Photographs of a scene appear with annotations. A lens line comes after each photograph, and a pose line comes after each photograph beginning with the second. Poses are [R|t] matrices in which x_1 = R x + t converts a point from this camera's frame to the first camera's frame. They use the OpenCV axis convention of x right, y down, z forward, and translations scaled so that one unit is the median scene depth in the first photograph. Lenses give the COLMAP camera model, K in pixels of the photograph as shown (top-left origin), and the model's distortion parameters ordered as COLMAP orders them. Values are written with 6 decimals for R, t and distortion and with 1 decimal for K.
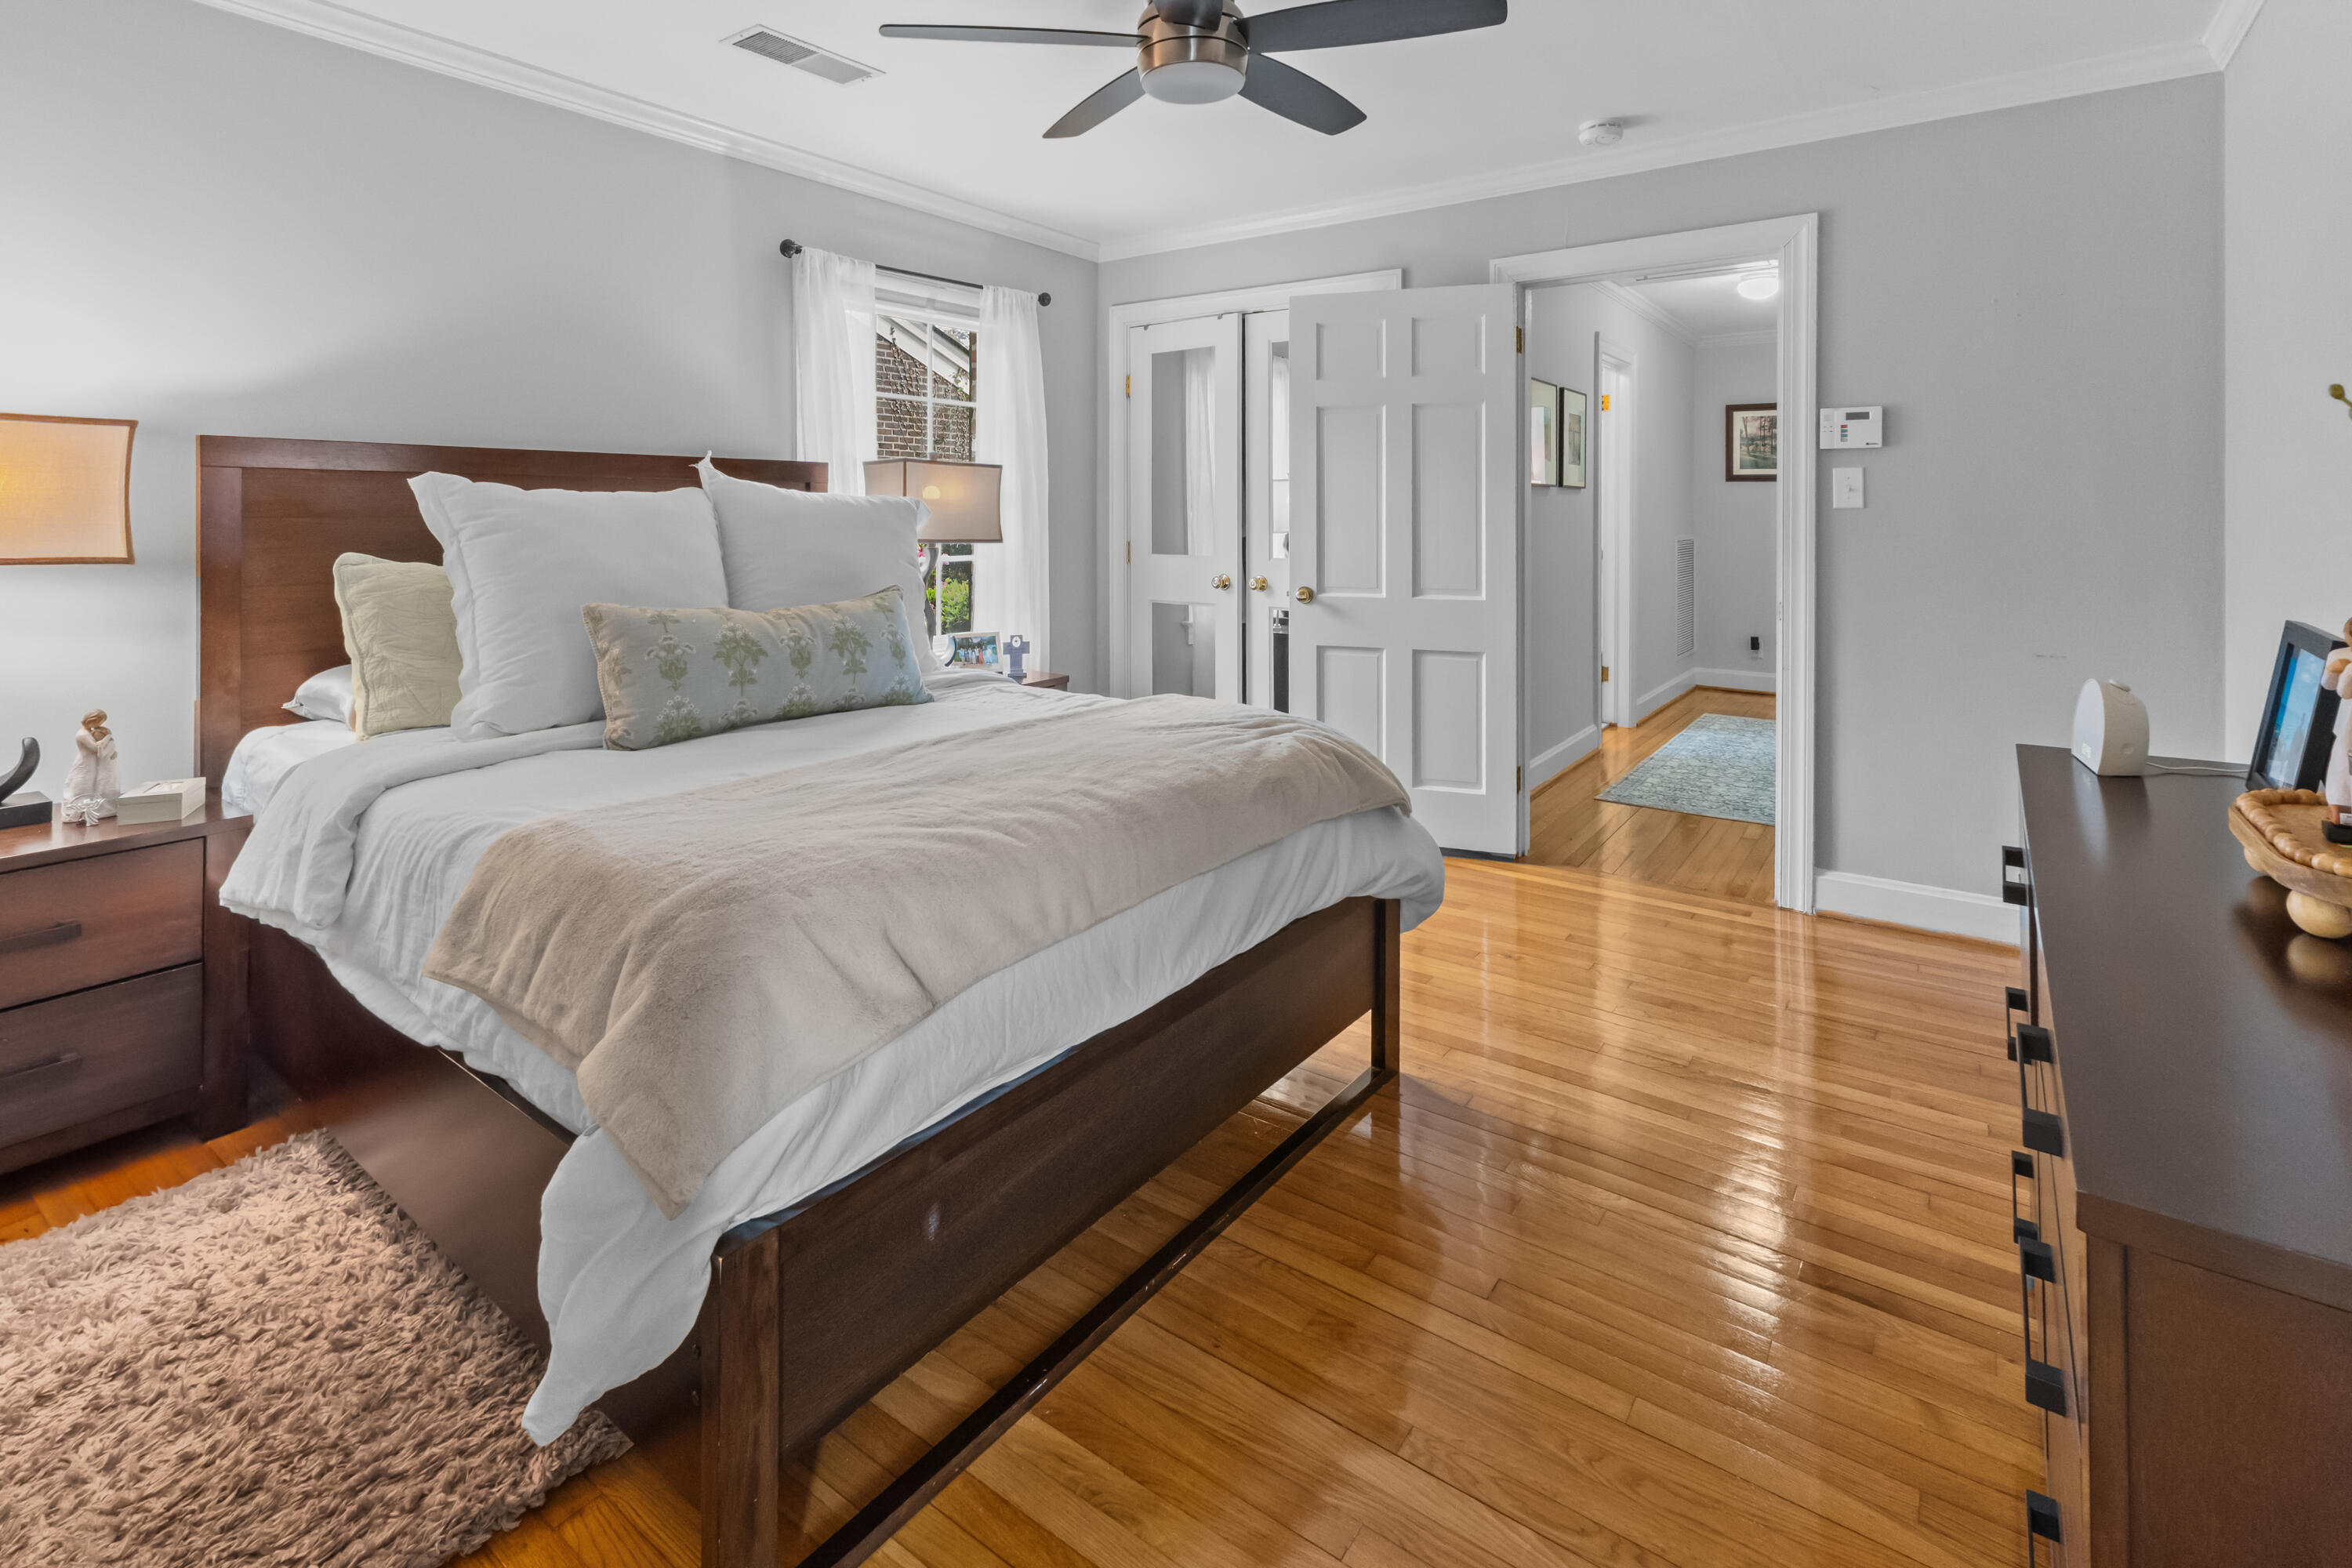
lens RADIAL K [[1073.3, 0, 1176.0], [0, 1073.3, 784.0], [0, 0, 1]] dist [0.000598, 0.000238]
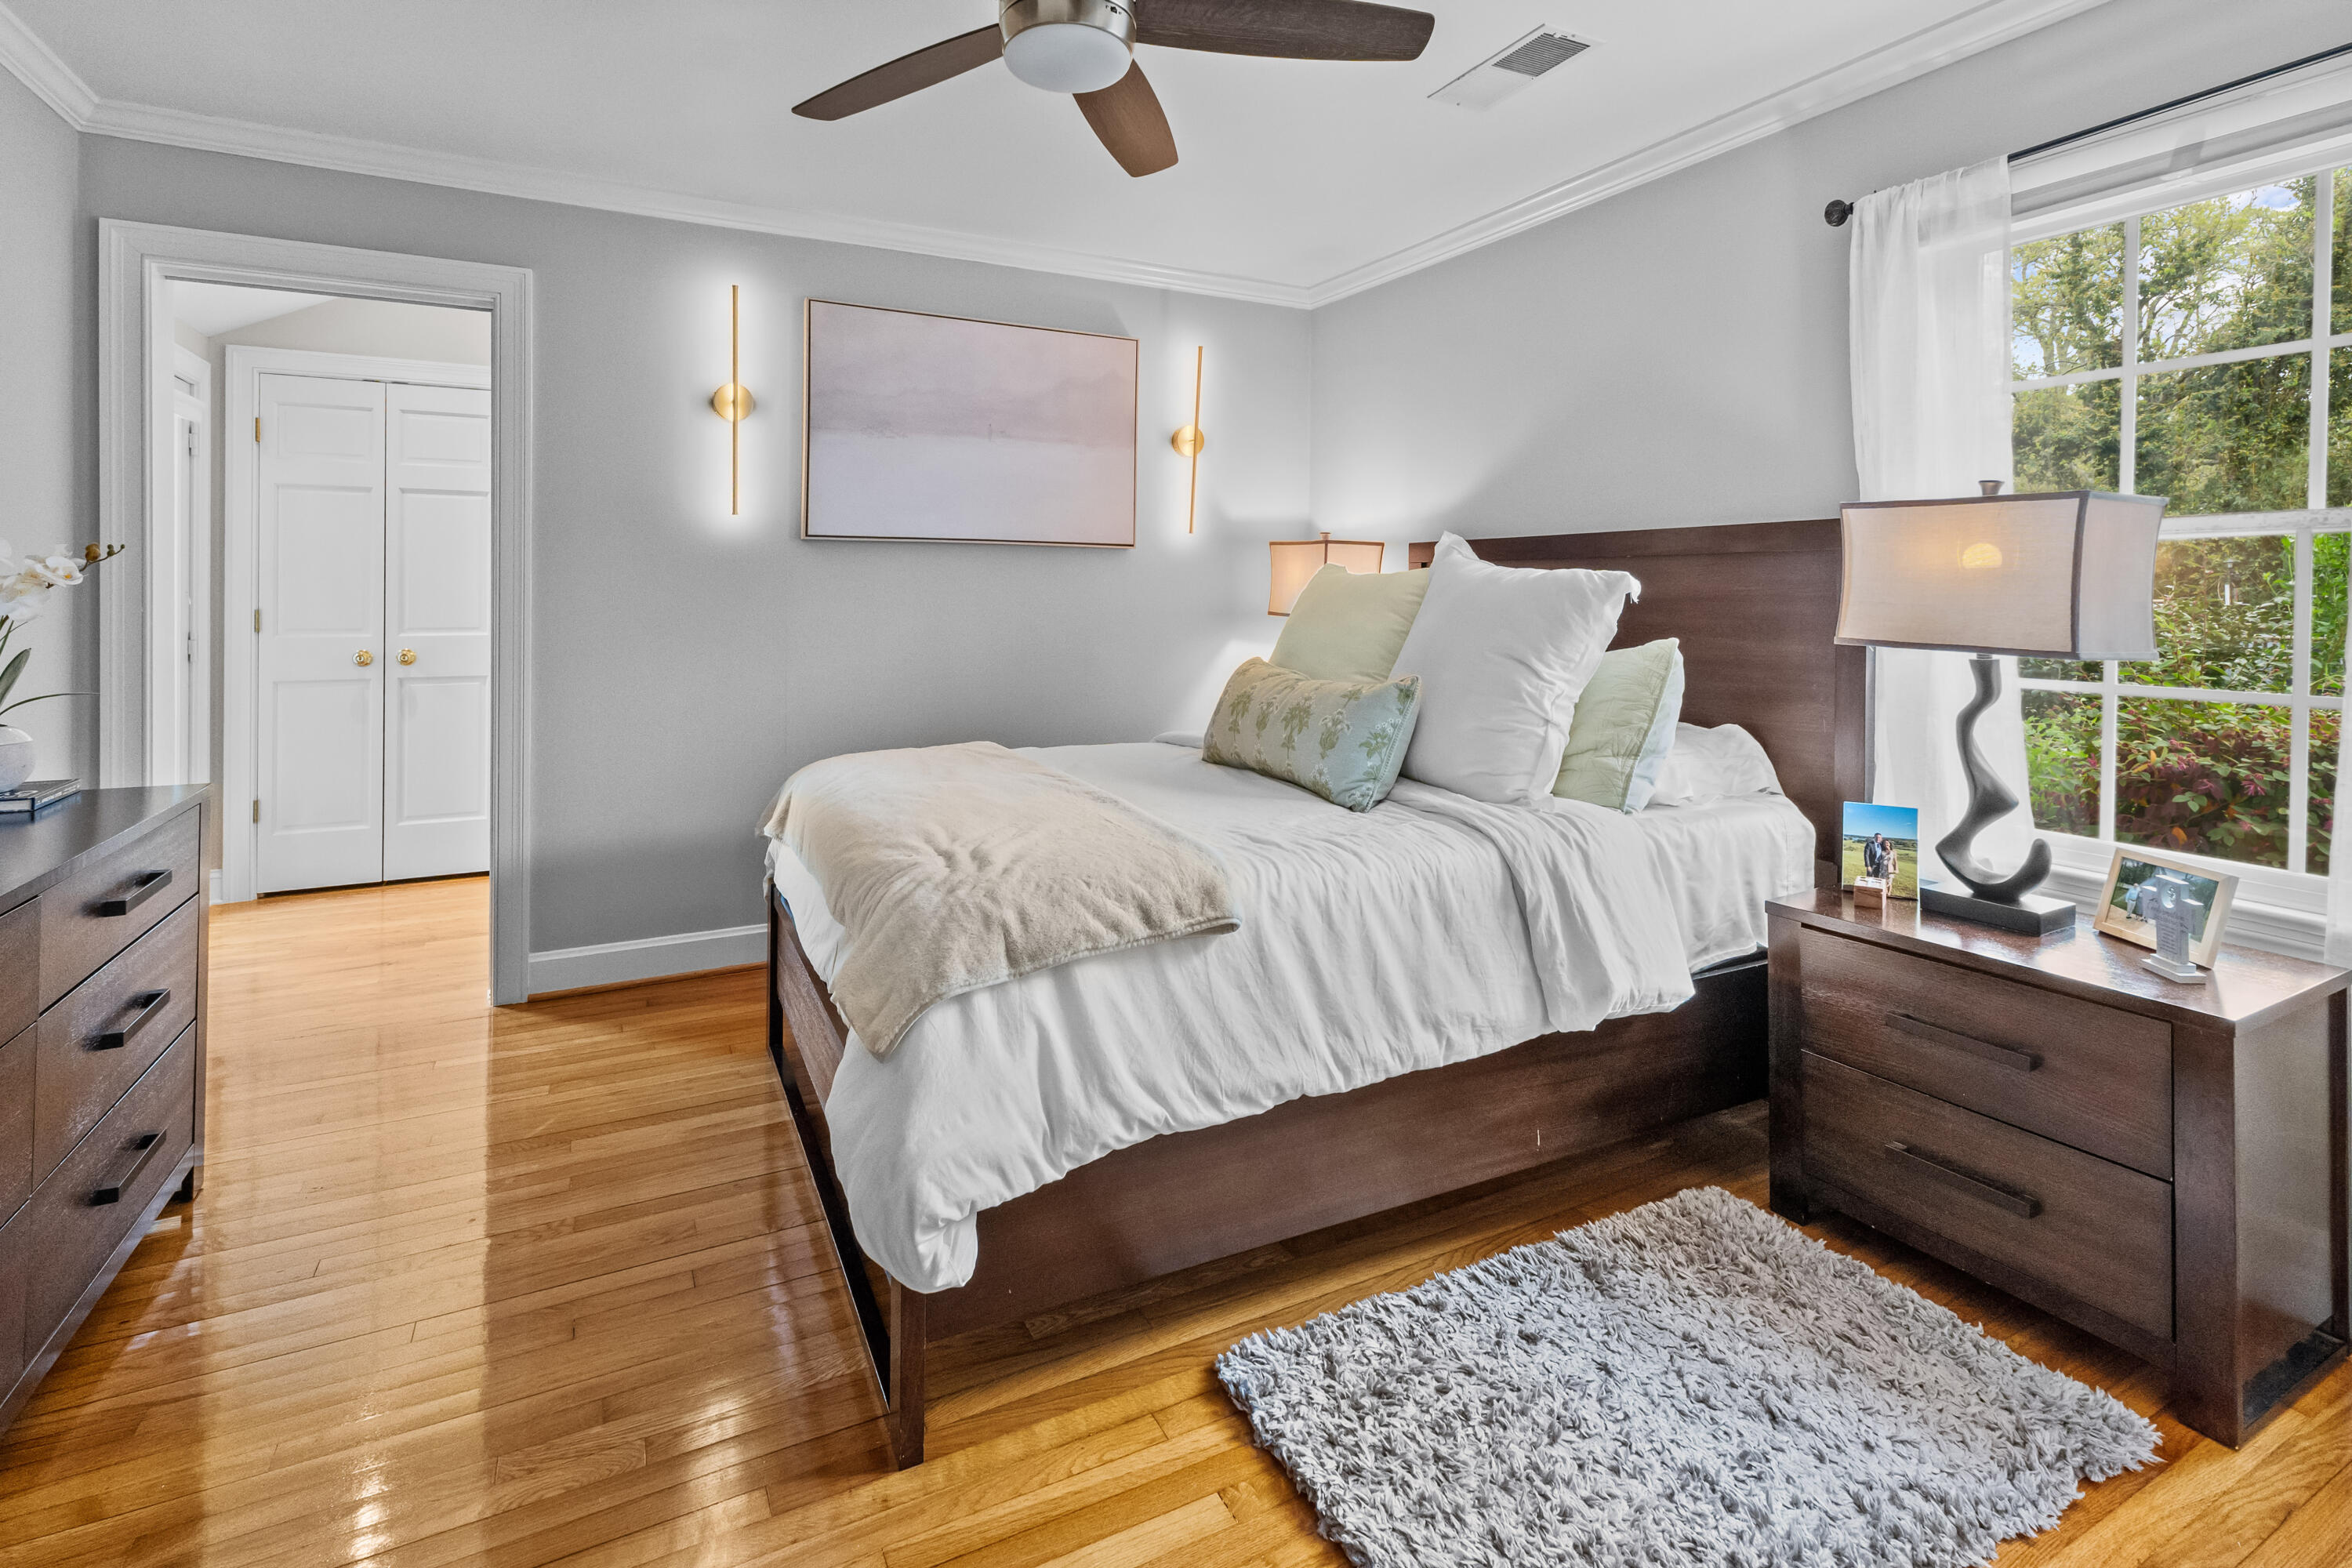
lens RADIAL K [[1073.3, 0, 1176.0], [0, 1073.3, 784.0], [0, 0, 1]] dist [0.000598, 0.000238]
pose [[-0.449611, 0.160468, -0.878692, 0.482098], [-0.221888, 0.932830, 0.283891, -0.256163], [0.865226, 0.322612, -0.383805, 1.000119]]
